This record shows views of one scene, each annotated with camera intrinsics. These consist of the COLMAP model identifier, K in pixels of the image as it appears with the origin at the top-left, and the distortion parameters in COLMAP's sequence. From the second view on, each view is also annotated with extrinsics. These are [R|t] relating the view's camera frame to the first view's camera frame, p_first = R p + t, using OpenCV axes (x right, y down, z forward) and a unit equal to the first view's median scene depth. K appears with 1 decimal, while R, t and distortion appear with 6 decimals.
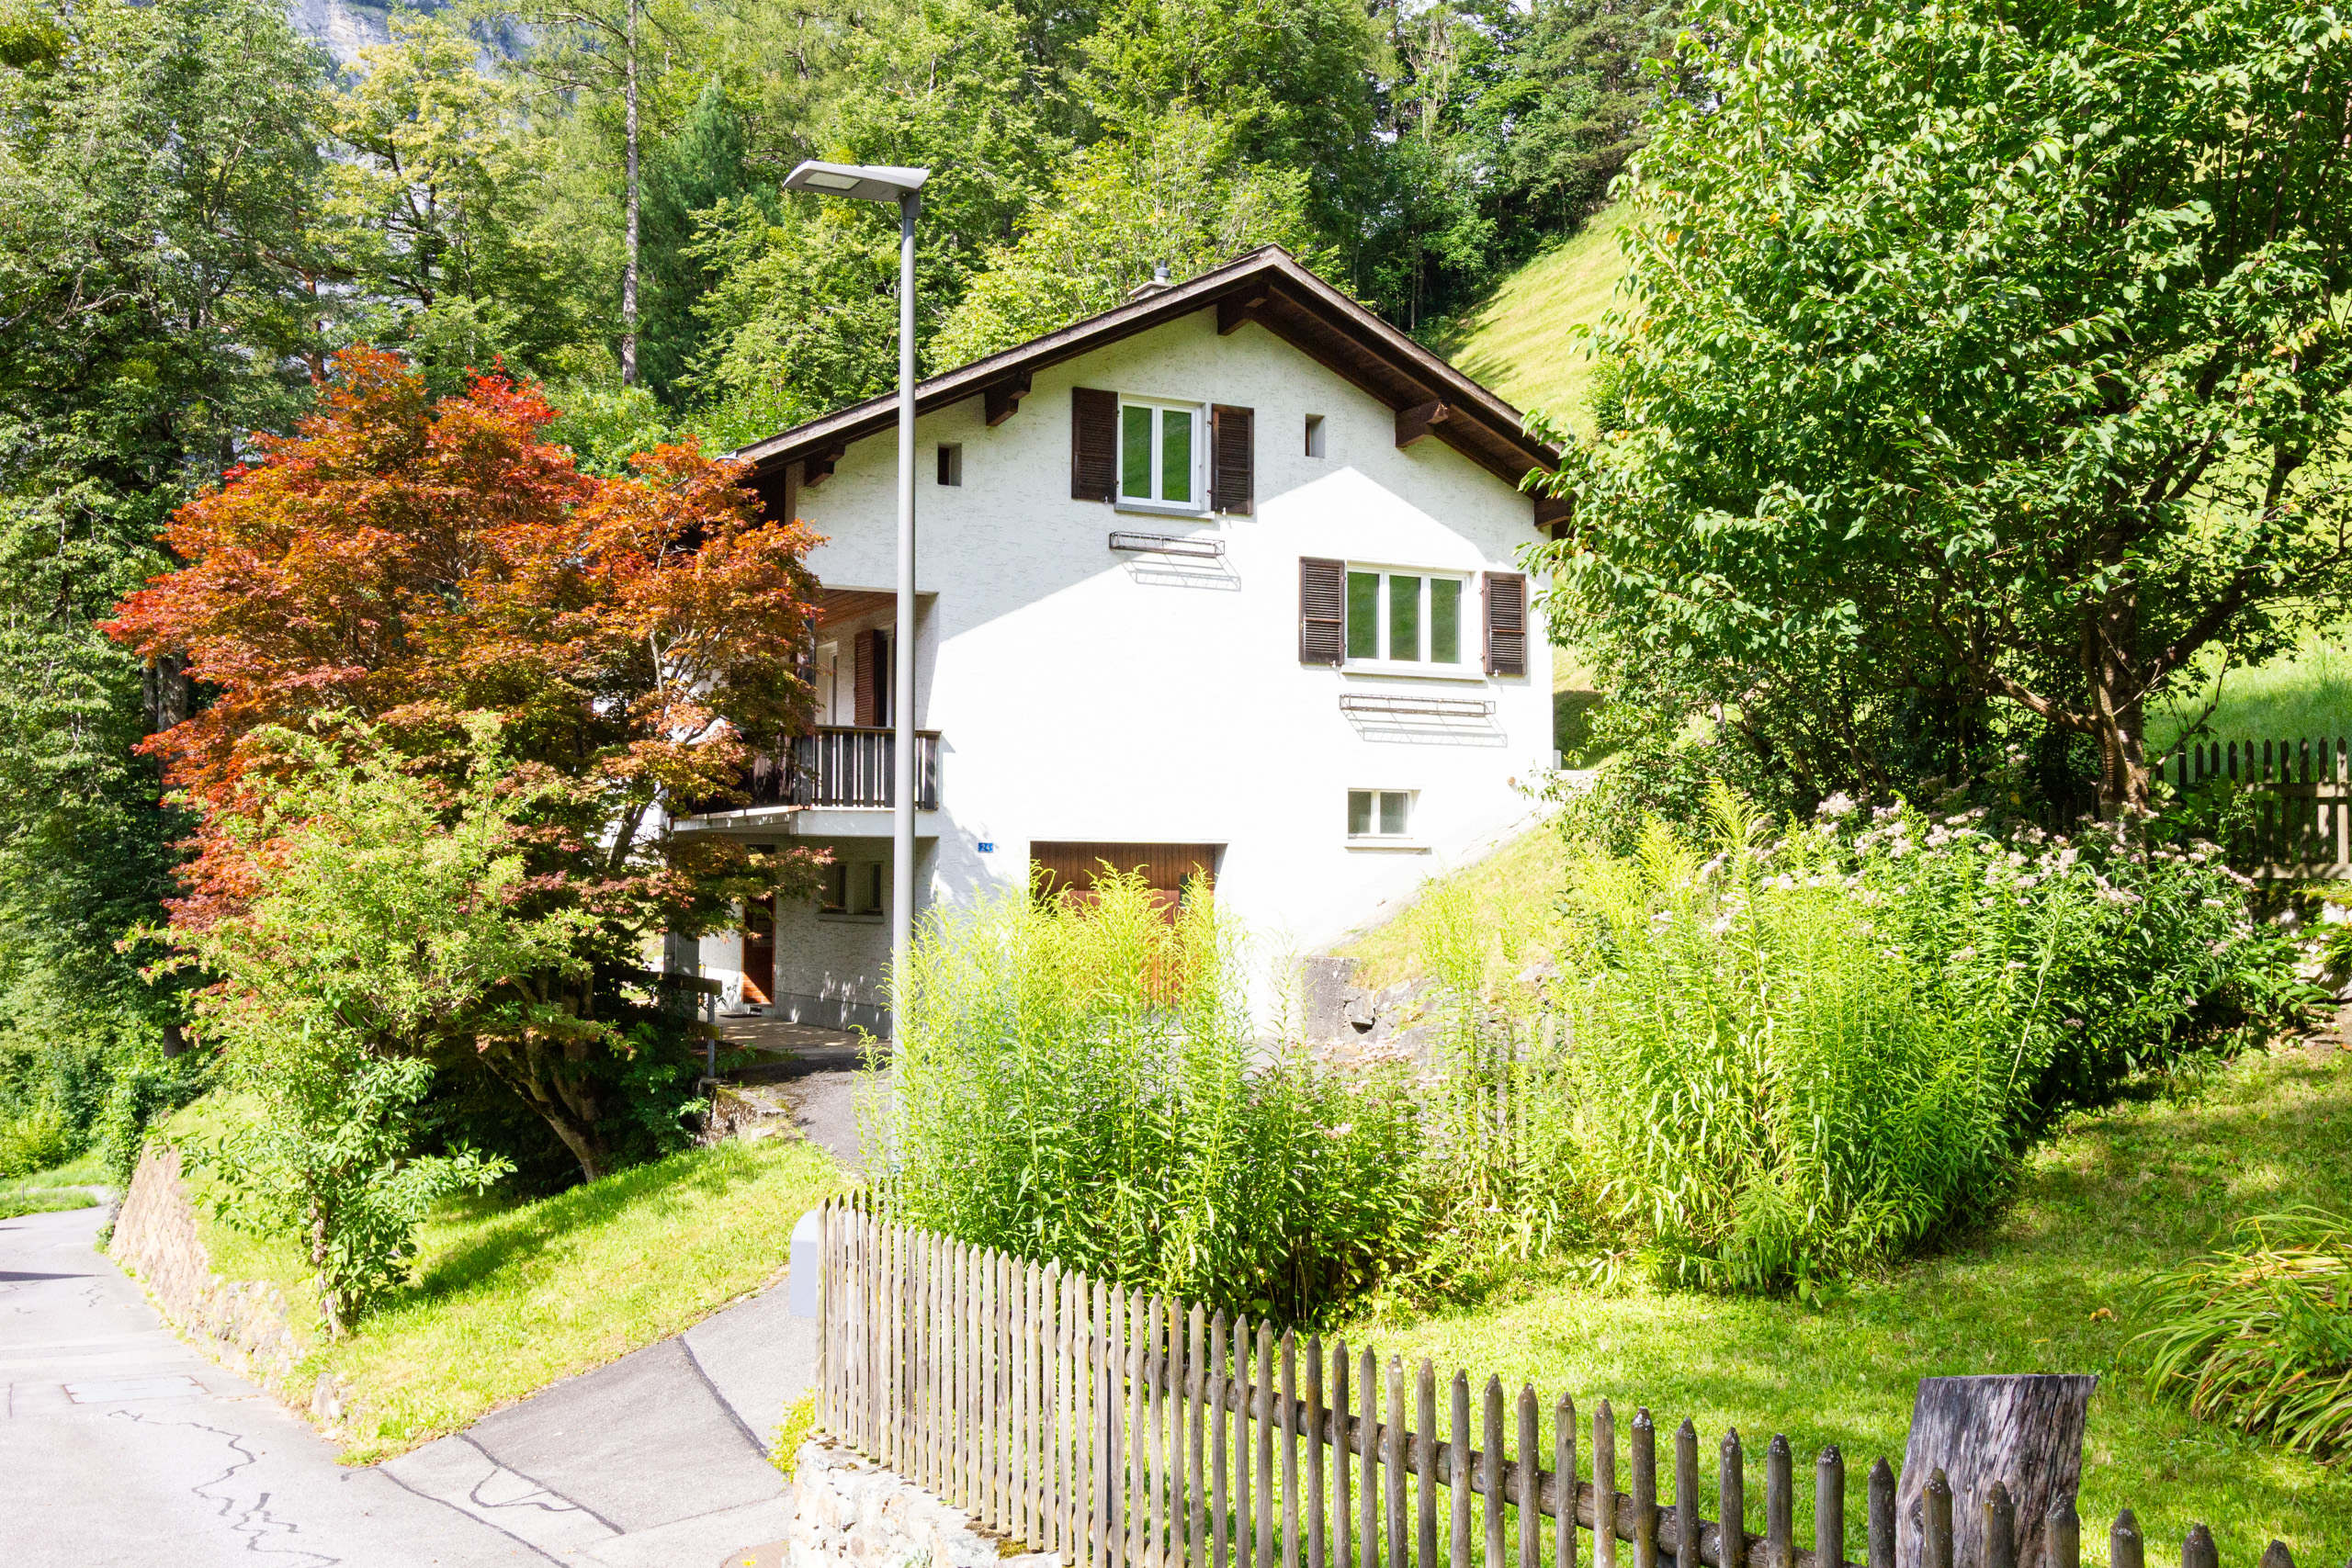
lens RADIAL K [[2257.3, 0, 1177.0], [0, 2257.3, 785.3], [0, 0, 1]] dist [-0.008549, 0.000000]
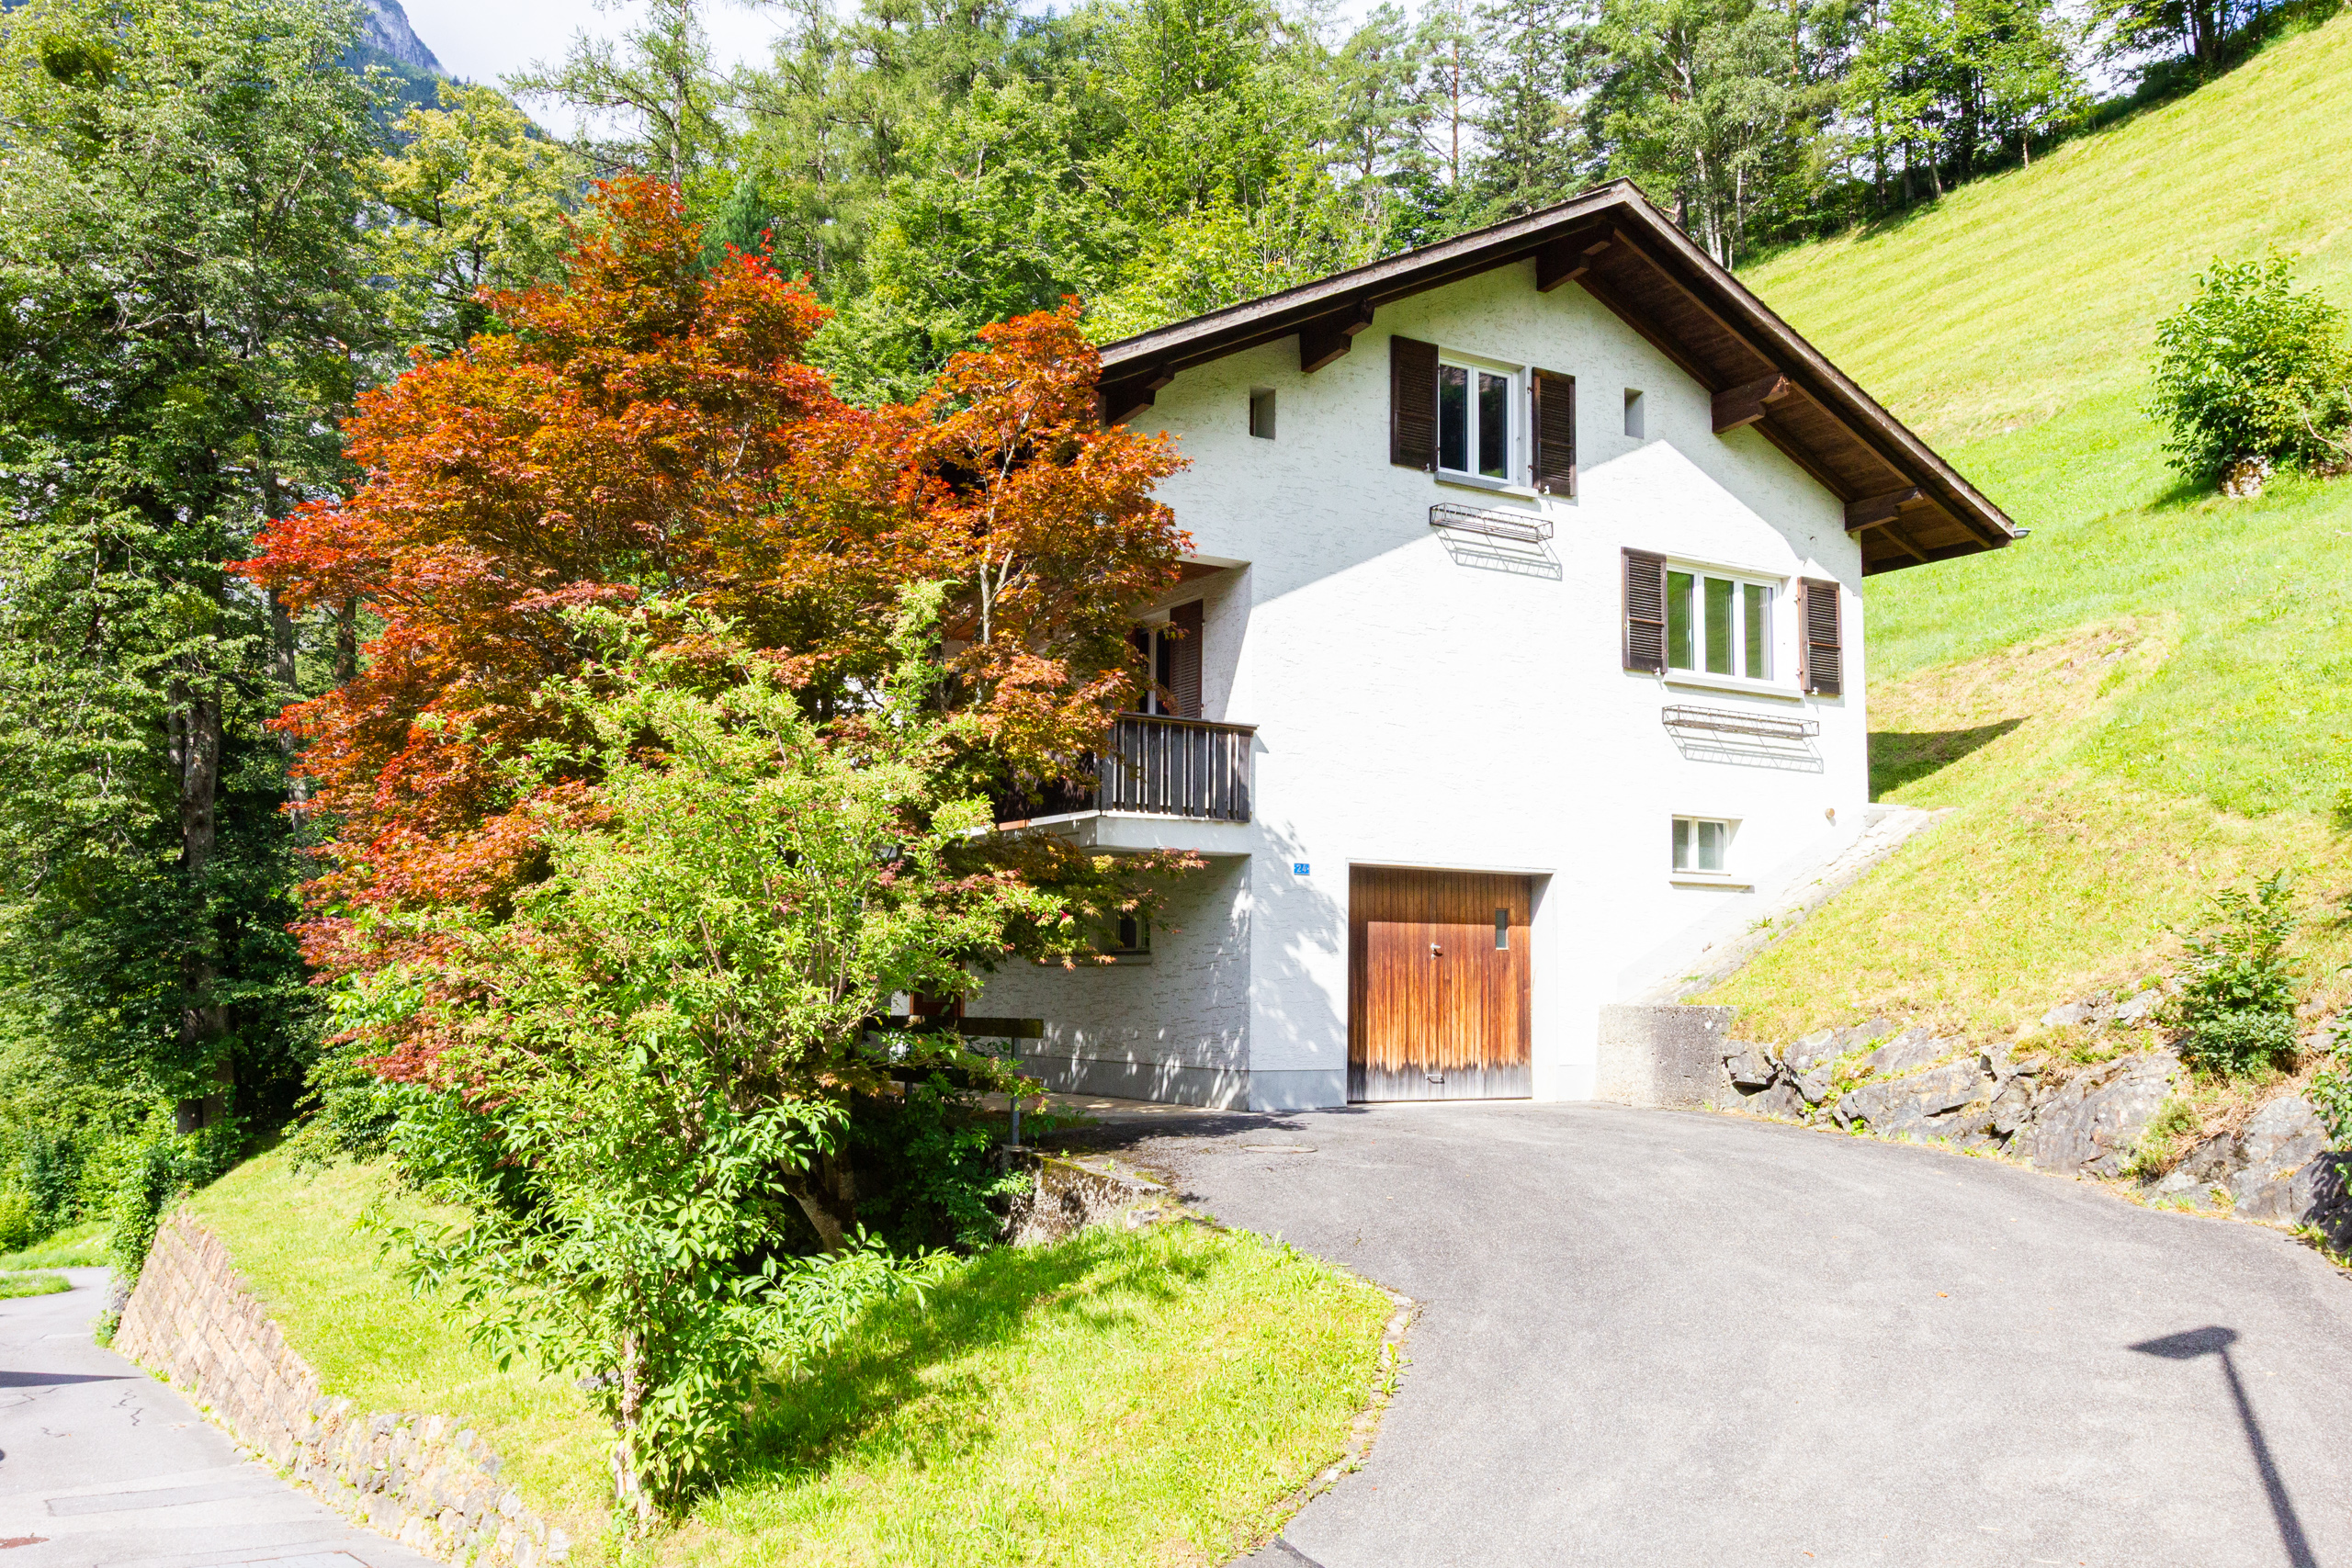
lens RADIAL K [[1992.3, 0, 1176.8], [0, 1992.3, 785.1], [0, 0, 1]] dist [-0.024114, 0.037297]
pose [[0.997444, 0.014620, 0.069946, -0.164119], [-0.010430, 0.998150, -0.059906, 0.037056], [-0.070693, 0.059023, 0.995750, 0.243580]]
